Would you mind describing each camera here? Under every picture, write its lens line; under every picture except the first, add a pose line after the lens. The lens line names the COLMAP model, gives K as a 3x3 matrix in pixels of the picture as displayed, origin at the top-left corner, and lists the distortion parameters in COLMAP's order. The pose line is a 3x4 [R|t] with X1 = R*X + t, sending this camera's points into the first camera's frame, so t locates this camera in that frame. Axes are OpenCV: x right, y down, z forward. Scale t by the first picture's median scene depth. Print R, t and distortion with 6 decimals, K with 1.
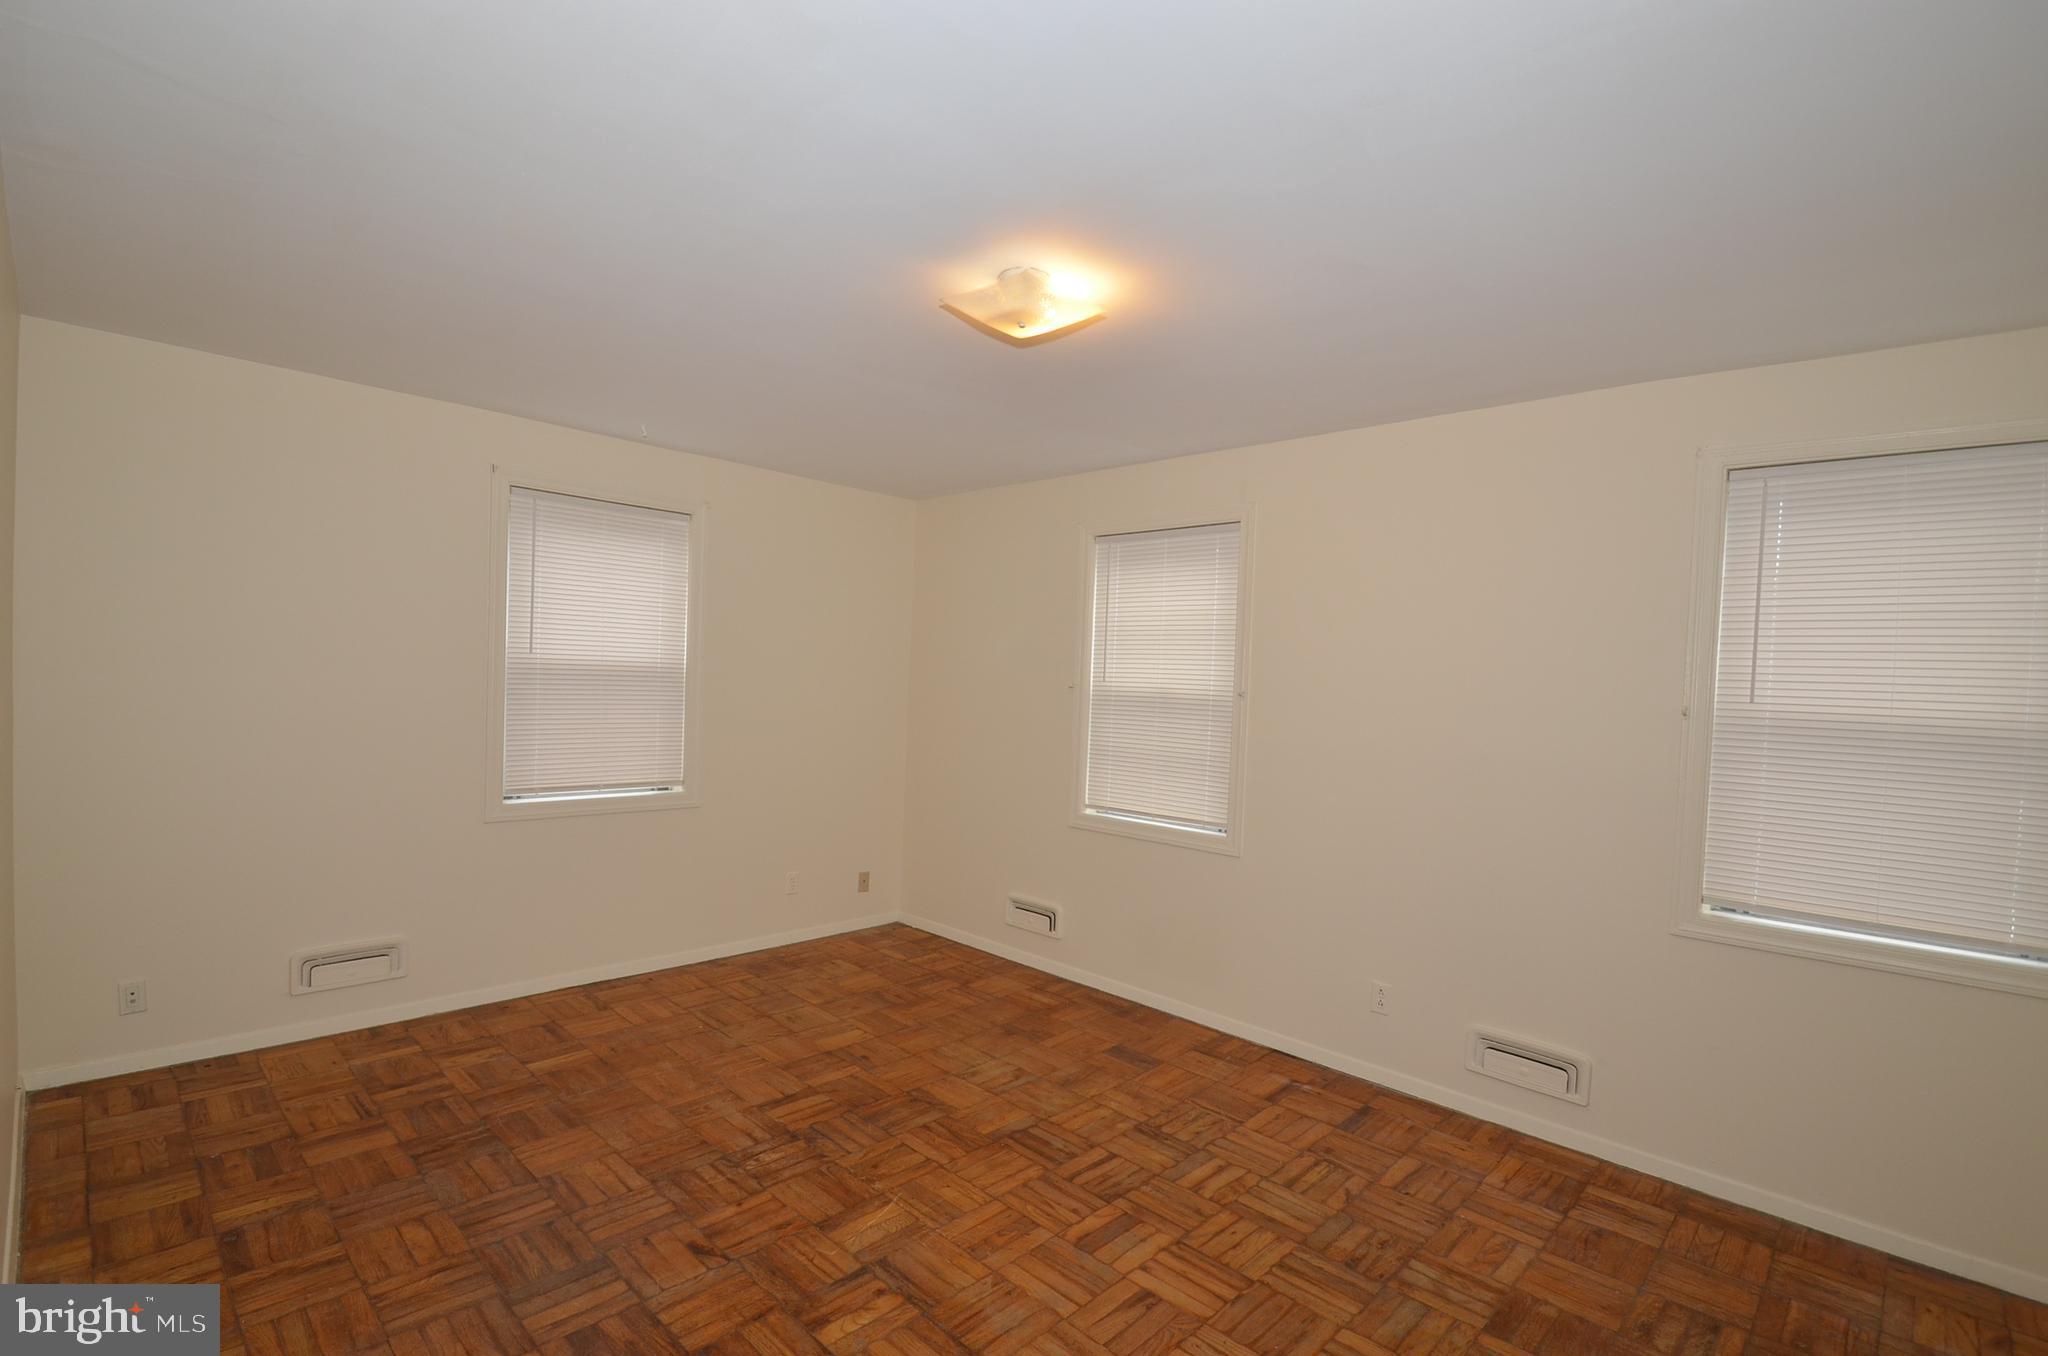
lens RADIAL K [[891.3, 0, 1012.3], [0, 891.3, 706.1], [0, 0, 1]] dist [0.011453, -0.018202]
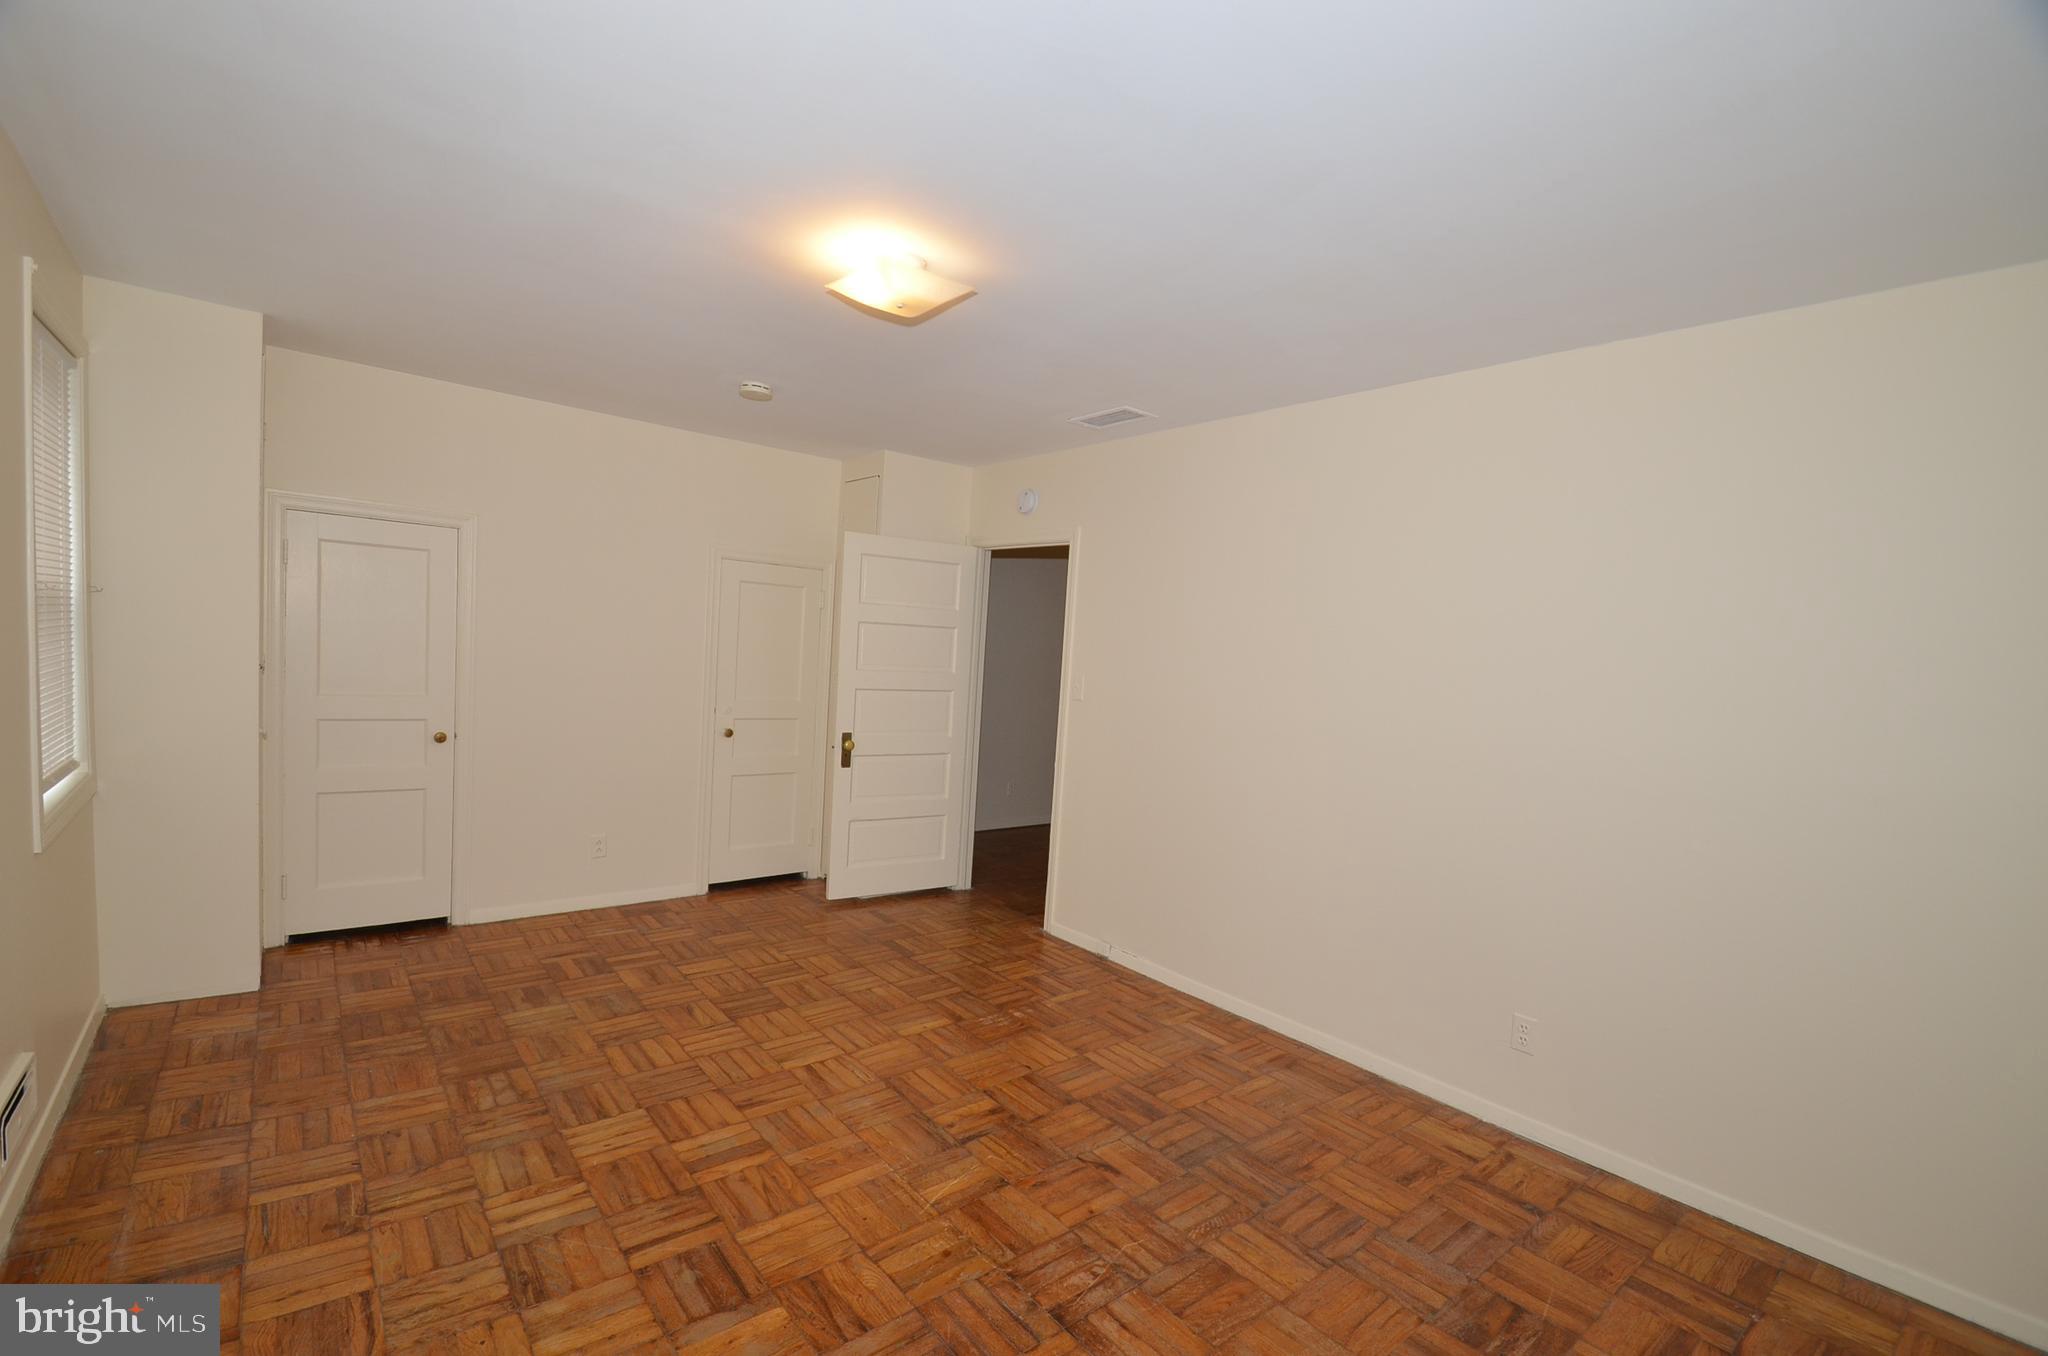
lens RADIAL K [[891.3, 0, 1012.3], [0, 891.3, 706.1], [0, 0, 1]] dist [0.011453, -0.018202]
pose [[-0.987096, -0.110429, 0.115964, -0.281928], [-0.098150, 0.989430, 0.106747, -0.067139], [-0.126527, 0.093988, -0.987501, 1.952132]]
